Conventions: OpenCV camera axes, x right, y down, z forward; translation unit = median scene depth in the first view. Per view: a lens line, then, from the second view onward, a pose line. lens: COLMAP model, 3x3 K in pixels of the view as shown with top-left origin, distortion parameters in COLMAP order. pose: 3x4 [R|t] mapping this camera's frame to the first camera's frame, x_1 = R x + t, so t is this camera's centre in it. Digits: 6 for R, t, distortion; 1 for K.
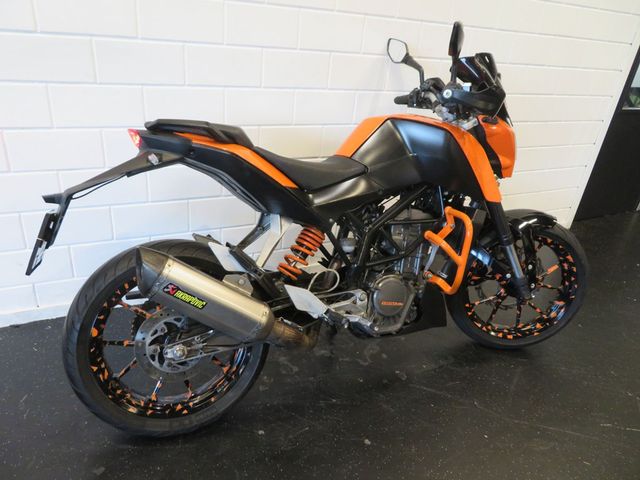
lens RADIAL K [[453.4, 0, 319.9], [0, 453.4, 241.8], [0, 0, 1]] dist [0.002237, 0.004540]
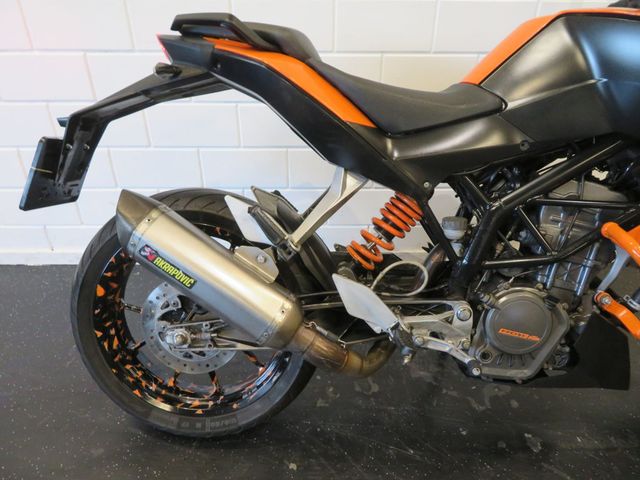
lens RADIAL K [[453.4, 0, 320.9], [0, 453.4, 241.1], [0, 0, 1]] dist [0.002237, 0.004540]
pose [[0.902257, 0.144183, -0.406378, 0.148020], [-0.121617, 0.989269, 0.080974, -0.003403], [0.413692, -0.023637, 0.910110, 0.345160]]
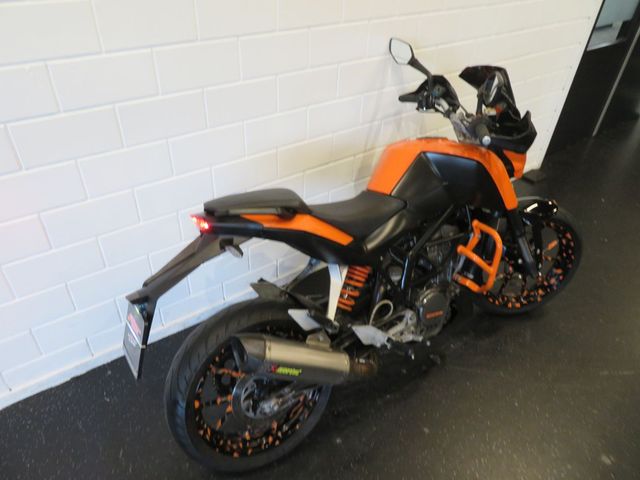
lens RADIAL K [[453.4, 0, 320.9], [0, 453.4, 240.9], [0, 0, 1]] dist [0.002237, 0.004540]
pose [[0.984219, -0.144140, 0.102651, -0.209237], [0.121348, 0.971976, 0.201340, -0.302985], [-0.128795, -0.185706, 0.974128, -0.031086]]
